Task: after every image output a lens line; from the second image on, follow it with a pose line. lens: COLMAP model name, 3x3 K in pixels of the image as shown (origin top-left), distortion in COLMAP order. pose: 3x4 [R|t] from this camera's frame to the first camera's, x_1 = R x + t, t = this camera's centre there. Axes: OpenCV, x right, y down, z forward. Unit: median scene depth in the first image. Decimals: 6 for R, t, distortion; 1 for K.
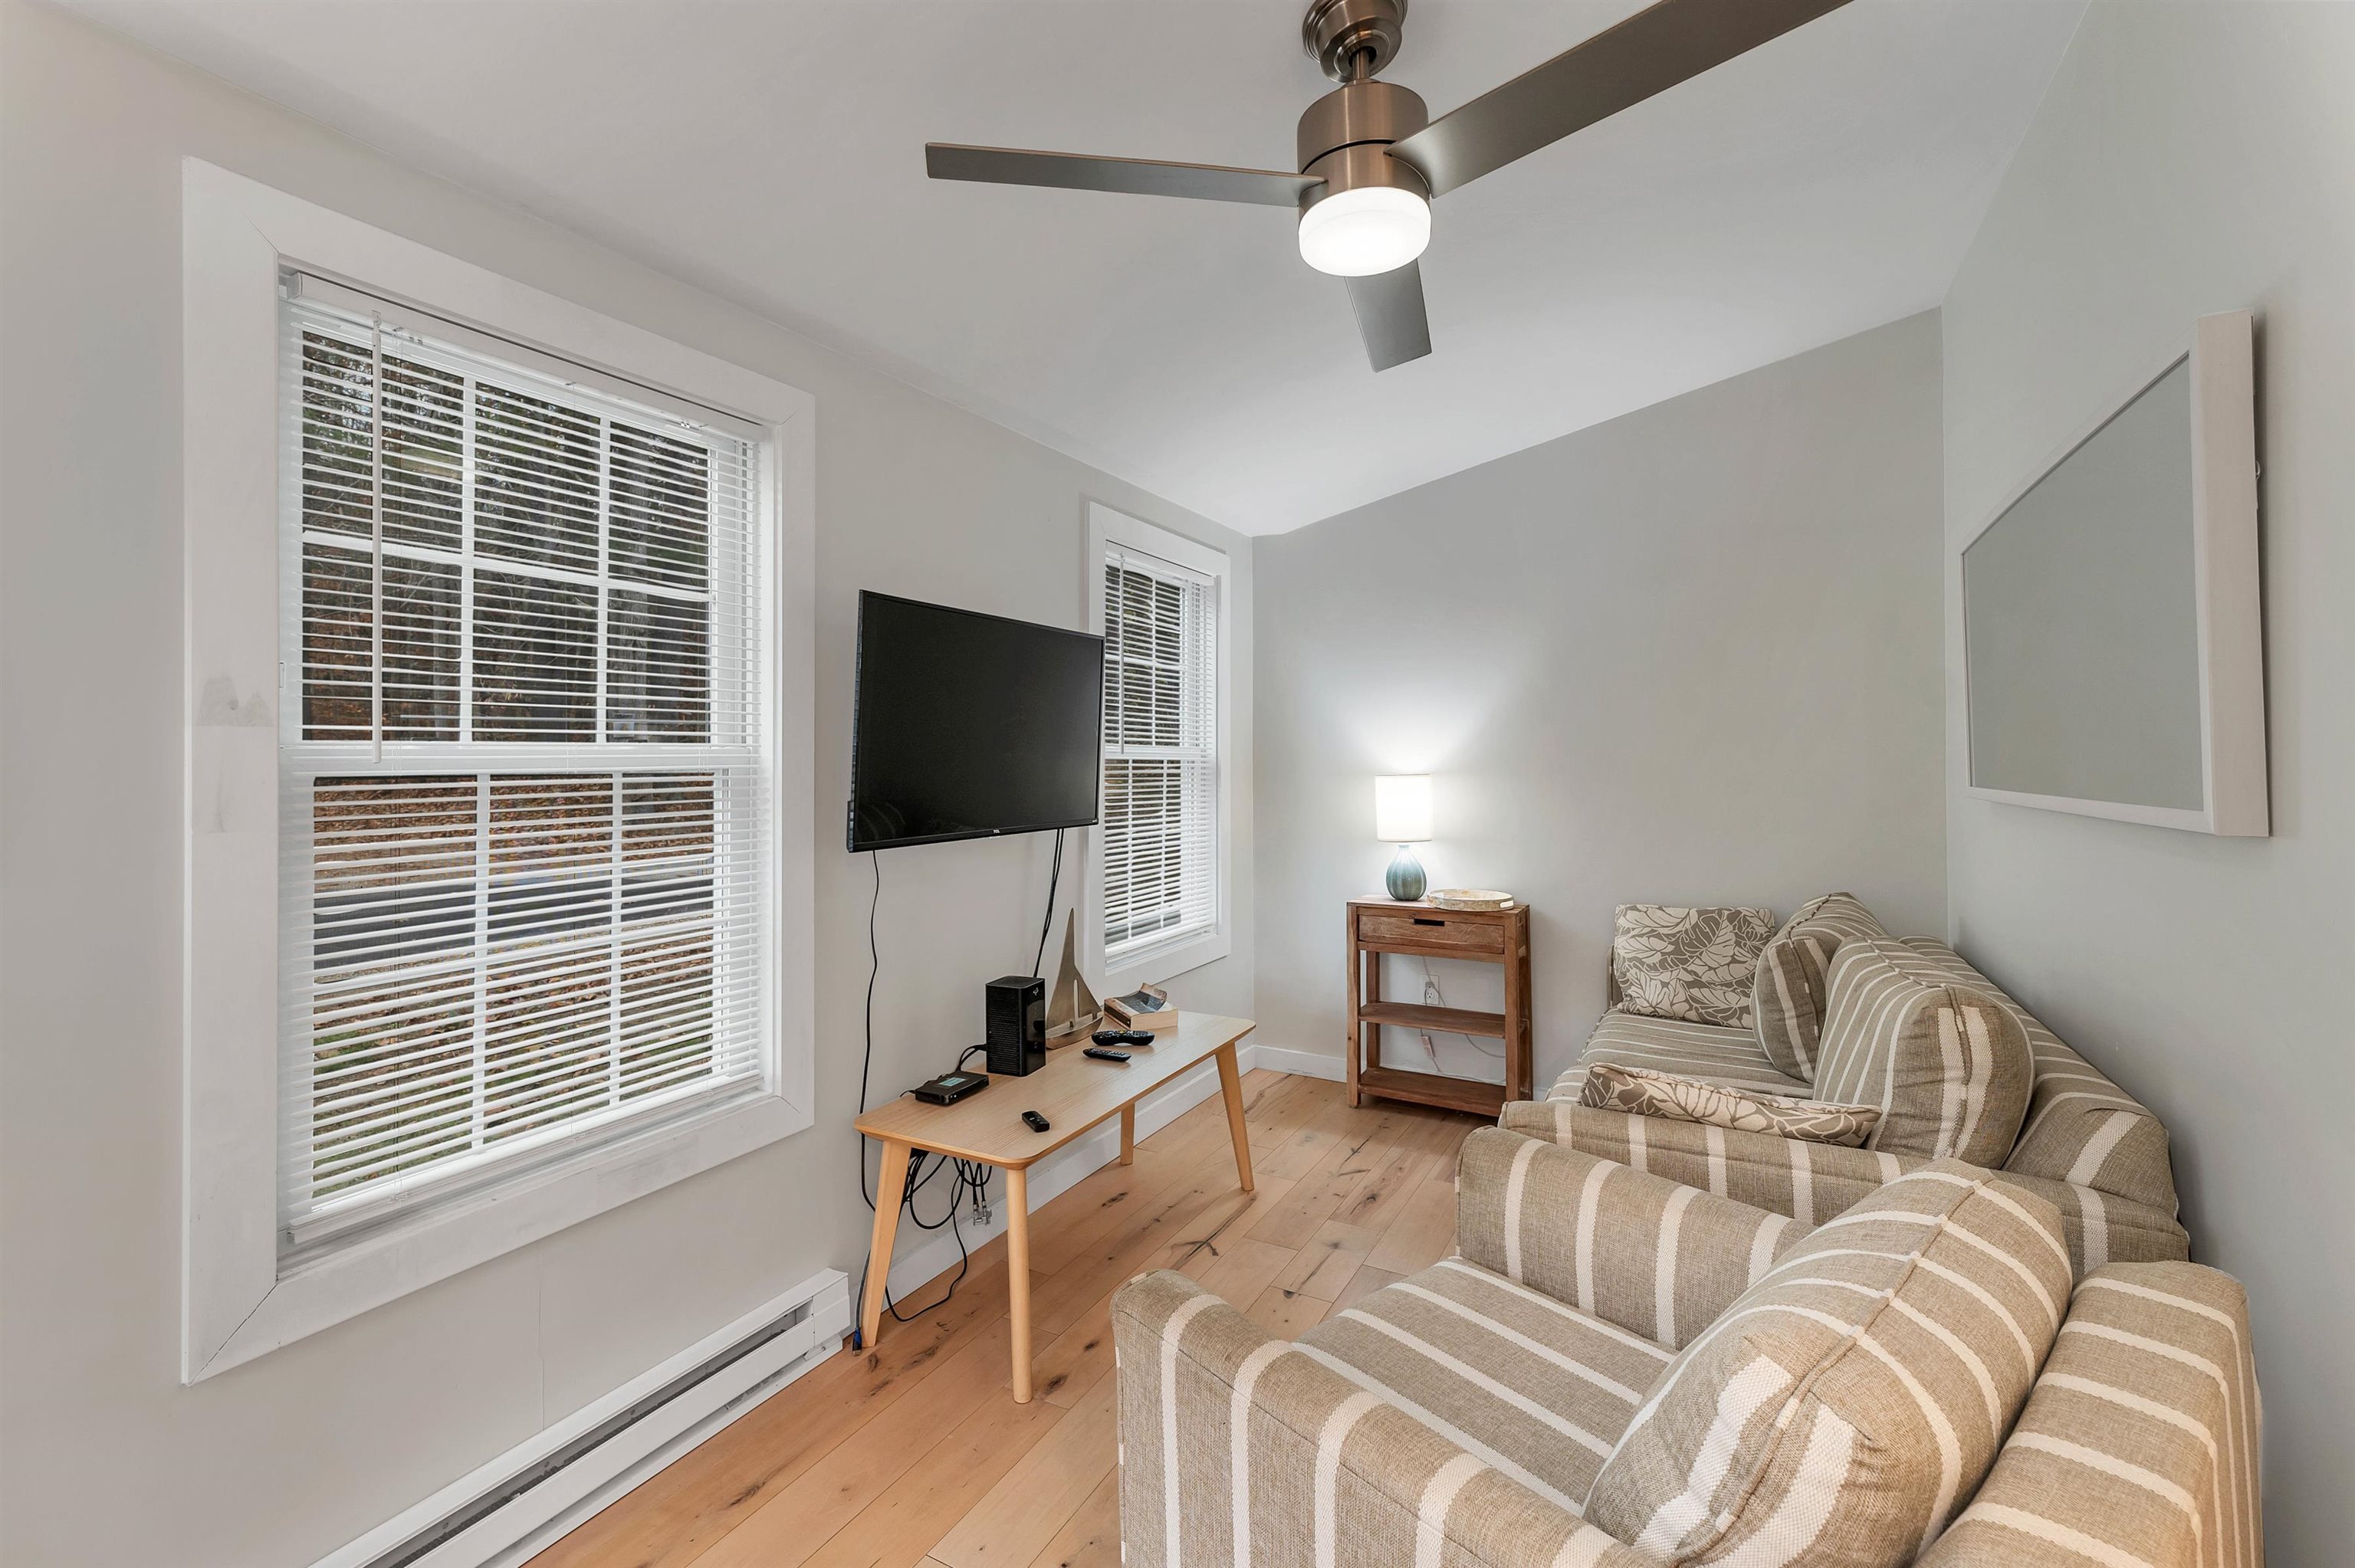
lens RADIAL K [[989.1, 0, 1174.0], [0, 989.1, 743.7], [0, 0, 1]] dist [0.001272, 0.000051]
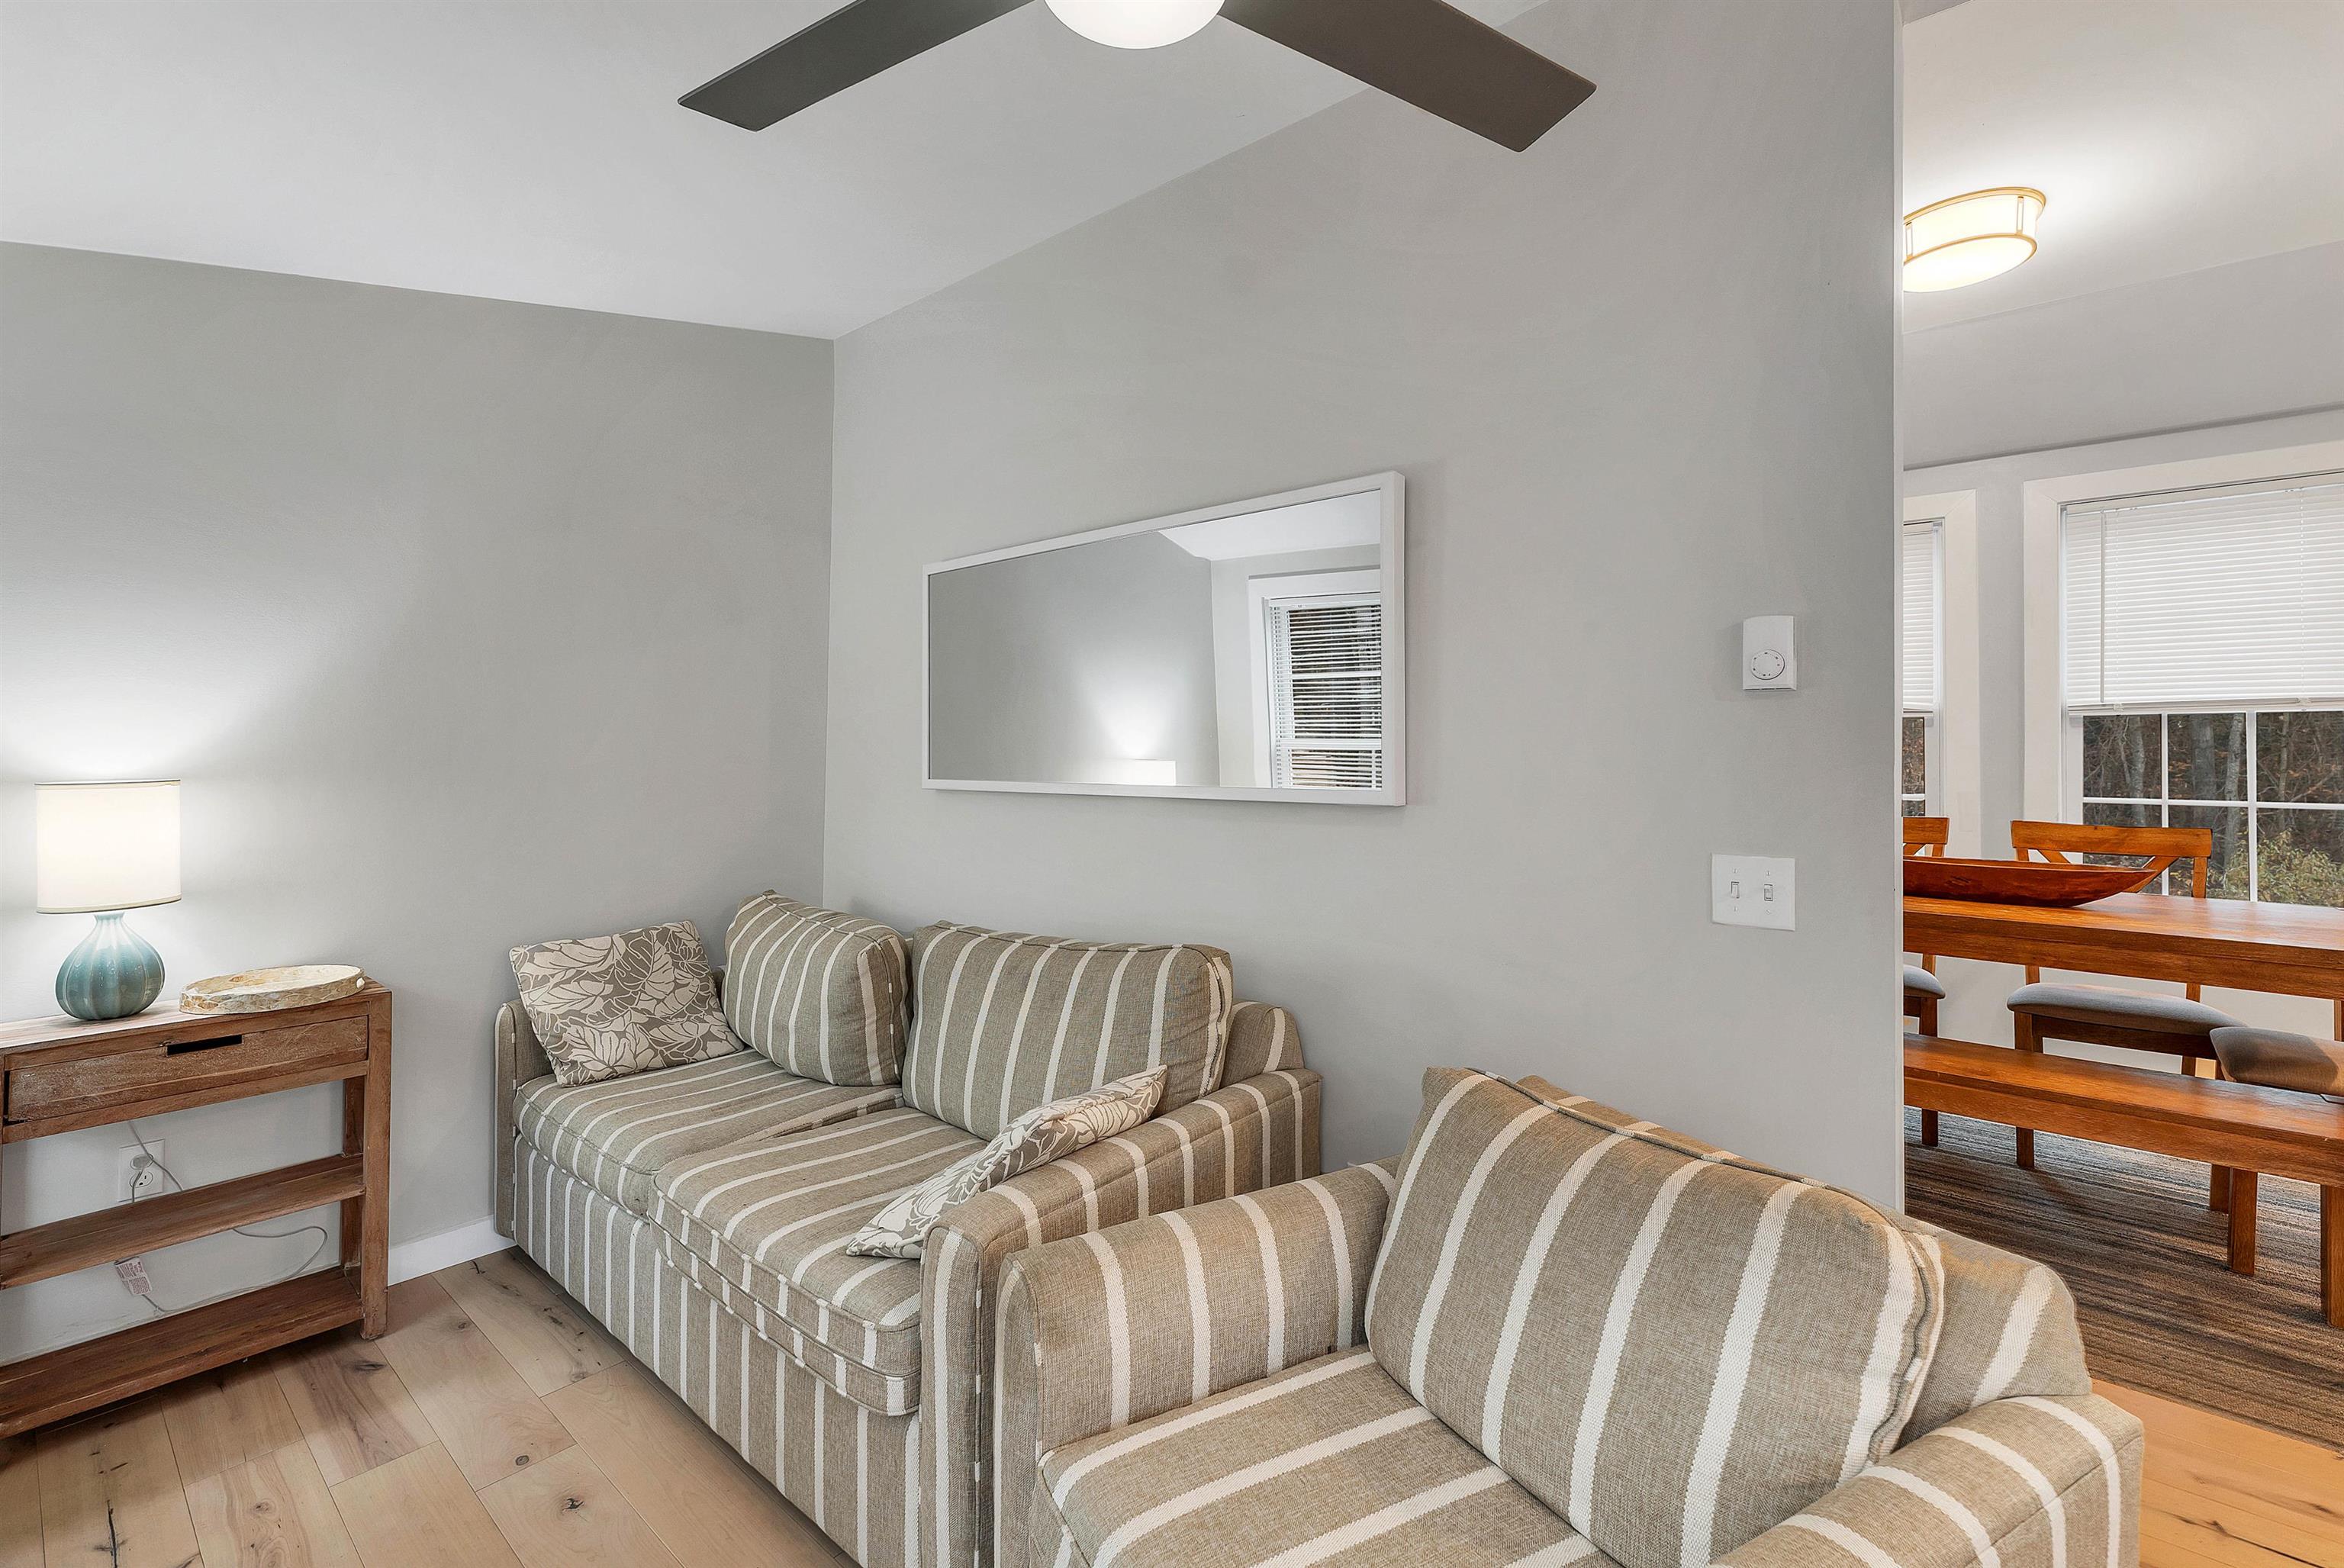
lens RADIAL K [[1008.1, 0, 1150.2], [0, 1008.1, 727.8], [0, 0, 1]] dist [-0.000171, 0.000167]
pose [[0.209189, 0.026925, 0.977505, -0.215378], [-0.017340, 0.999566, -0.023822, 0.005933], [-0.977722, -0.011967, 0.209565, 0.397163]]
